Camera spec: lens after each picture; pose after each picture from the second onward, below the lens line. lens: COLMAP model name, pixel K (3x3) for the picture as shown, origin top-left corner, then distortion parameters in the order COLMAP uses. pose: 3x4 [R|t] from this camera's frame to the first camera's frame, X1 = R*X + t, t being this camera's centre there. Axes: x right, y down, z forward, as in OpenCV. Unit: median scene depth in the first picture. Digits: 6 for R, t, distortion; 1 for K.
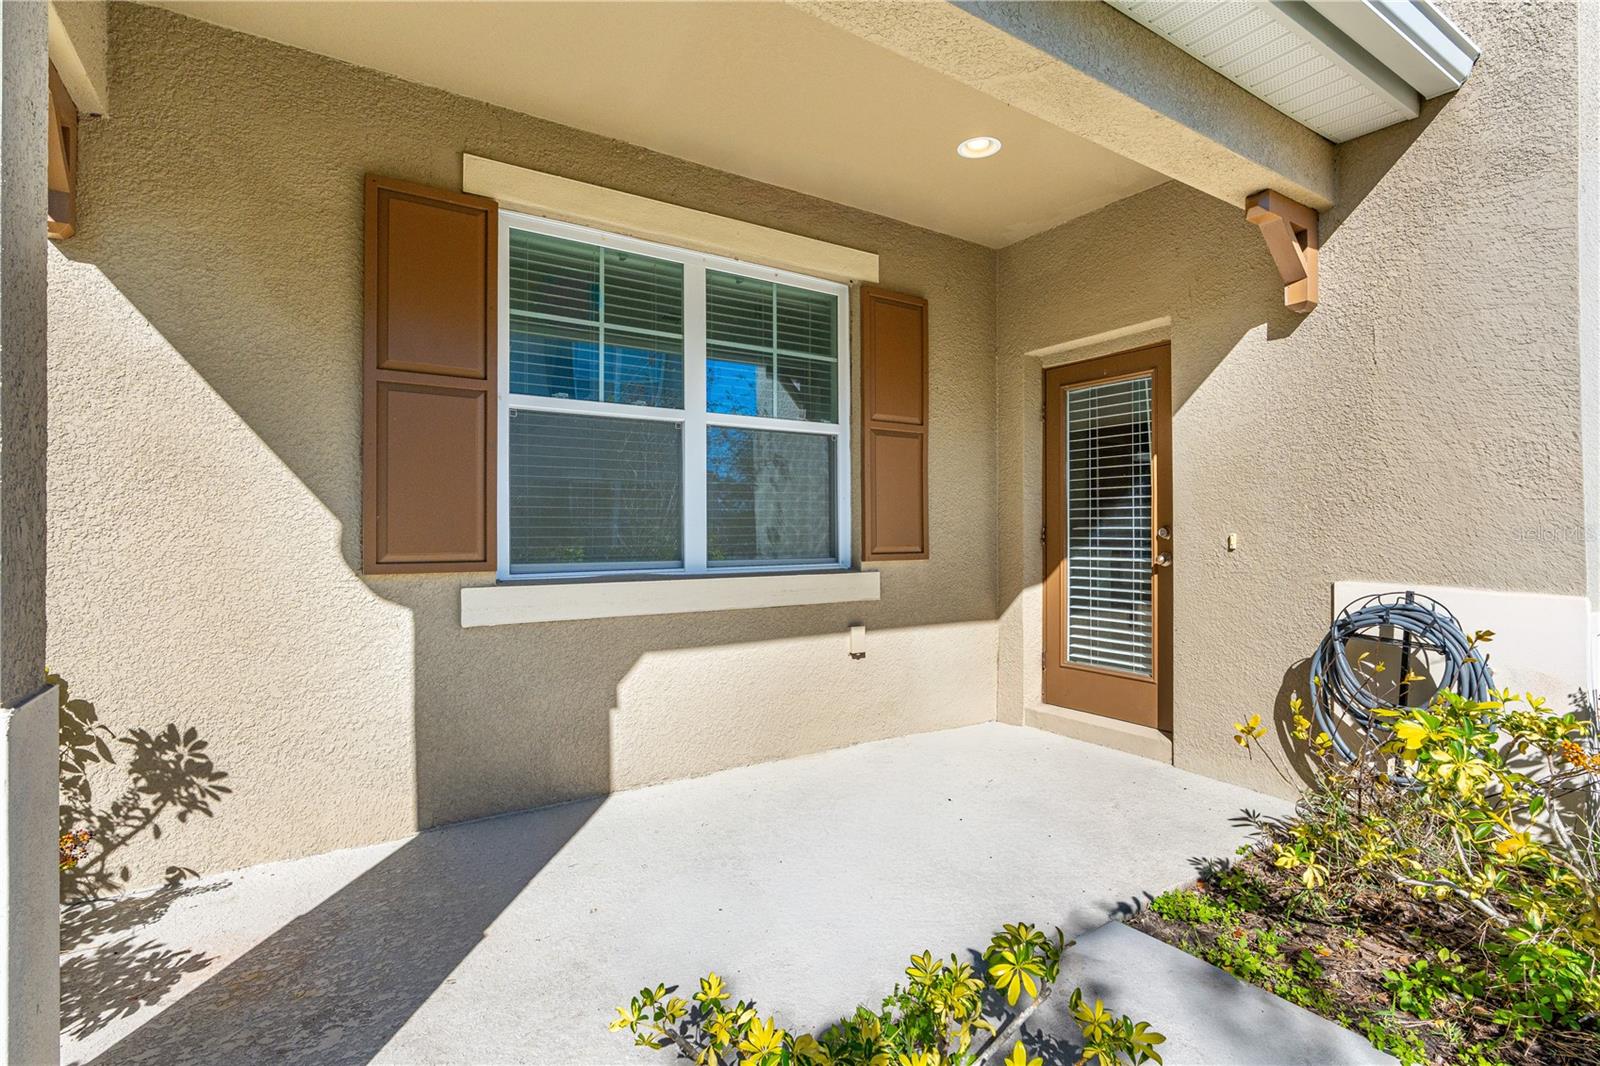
lens RADIAL K [[744.0, 0, 798.1], [0, 744.0, 528.0], [0, 0, 1]] dist [-0.002847, 0.000586]
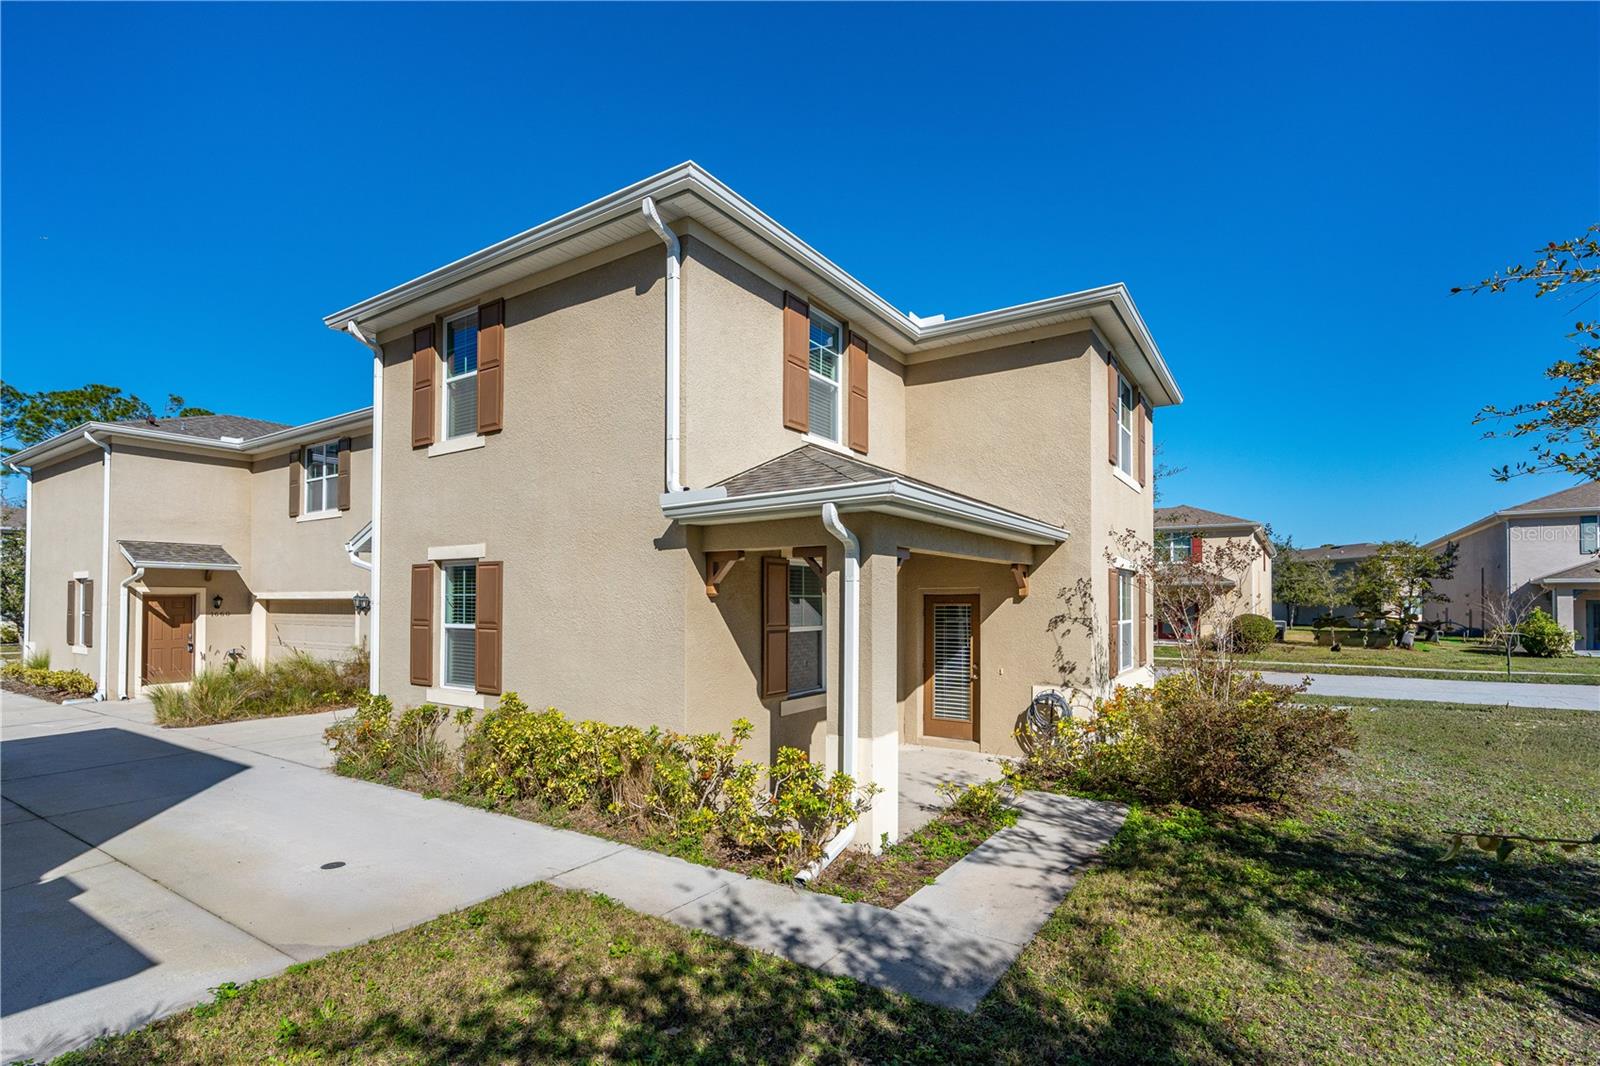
lens RADIAL K [[741.3, 0, 797.5], [0, 741.3, 589.0], [0, 0, 1]] dist [-0.000832, -0.000001]
pose [[0.920421, 0.012016, 0.390745, -1.222867], [-0.008721, 0.999910, -0.010208, -0.255688], [-0.390832, 0.005988, 0.920443, -1.284639]]
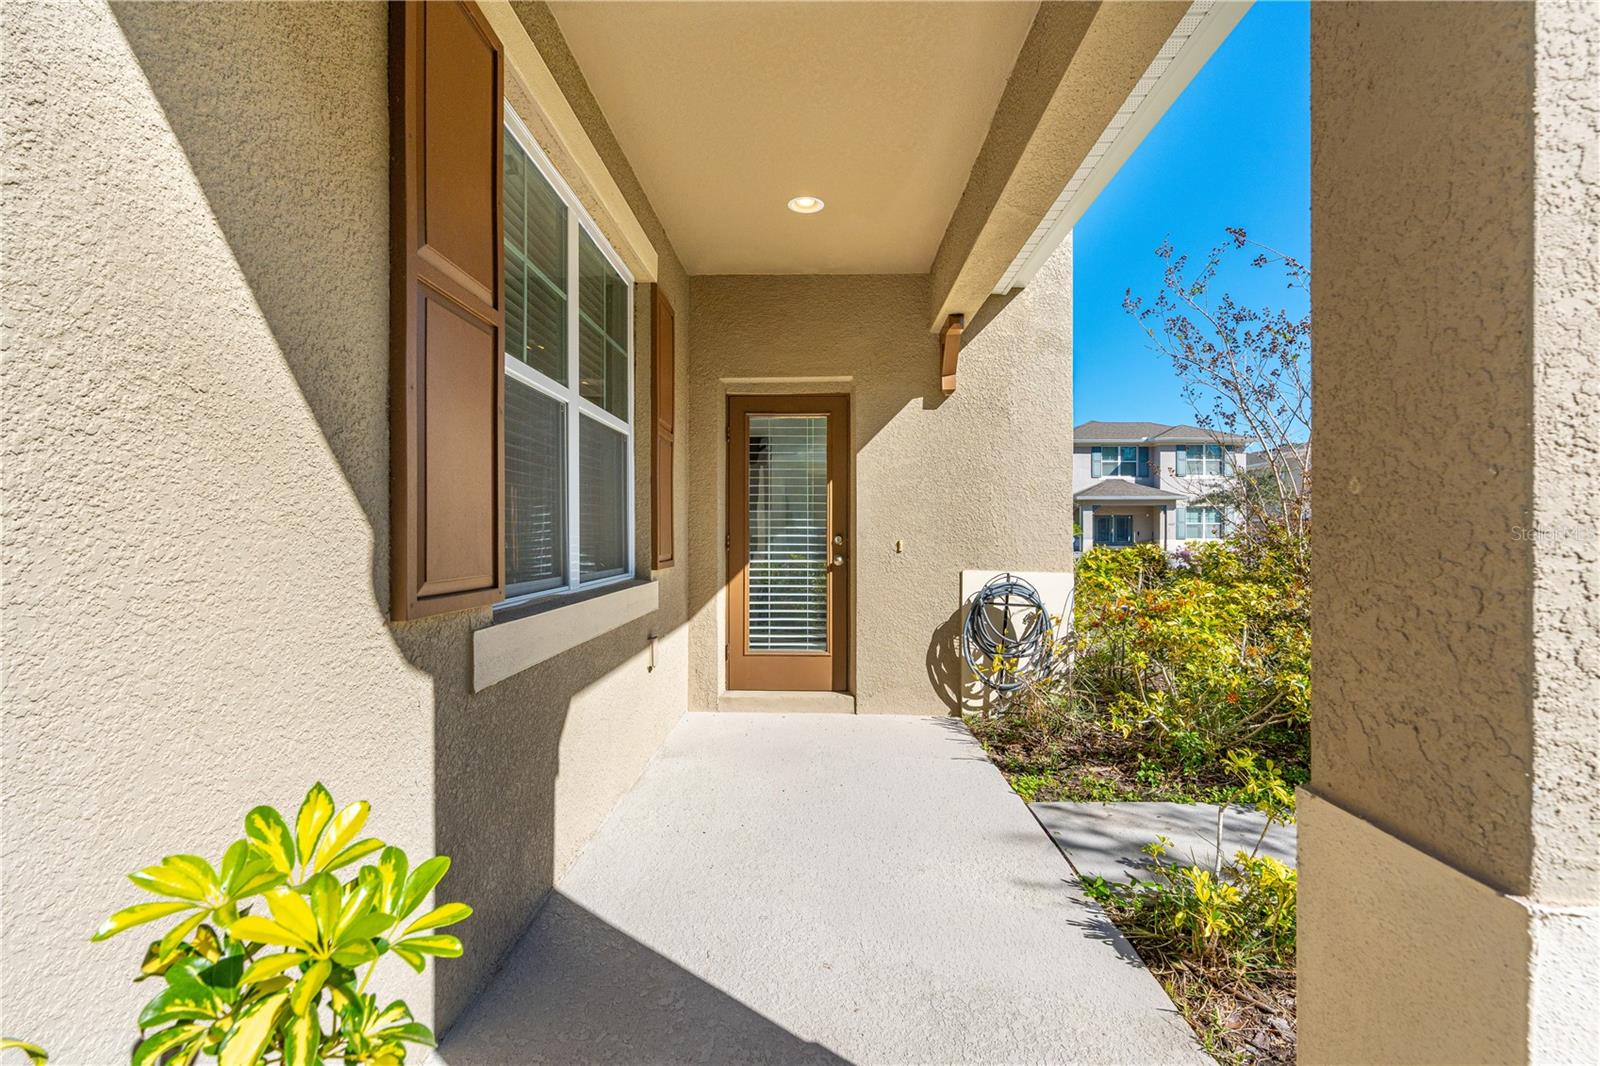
lens RADIAL K [[739.8, 0, 803.5], [0, 739.8, 538.3], [0, 0, 1]] dist [-0.000798, 0.000408]
pose [[0.566430, -0.001553, 0.824108, -0.671130], [-0.003533, 0.999984, 0.004312, -0.001877], [-0.824102, -0.005354, 0.566416, 0.342427]]
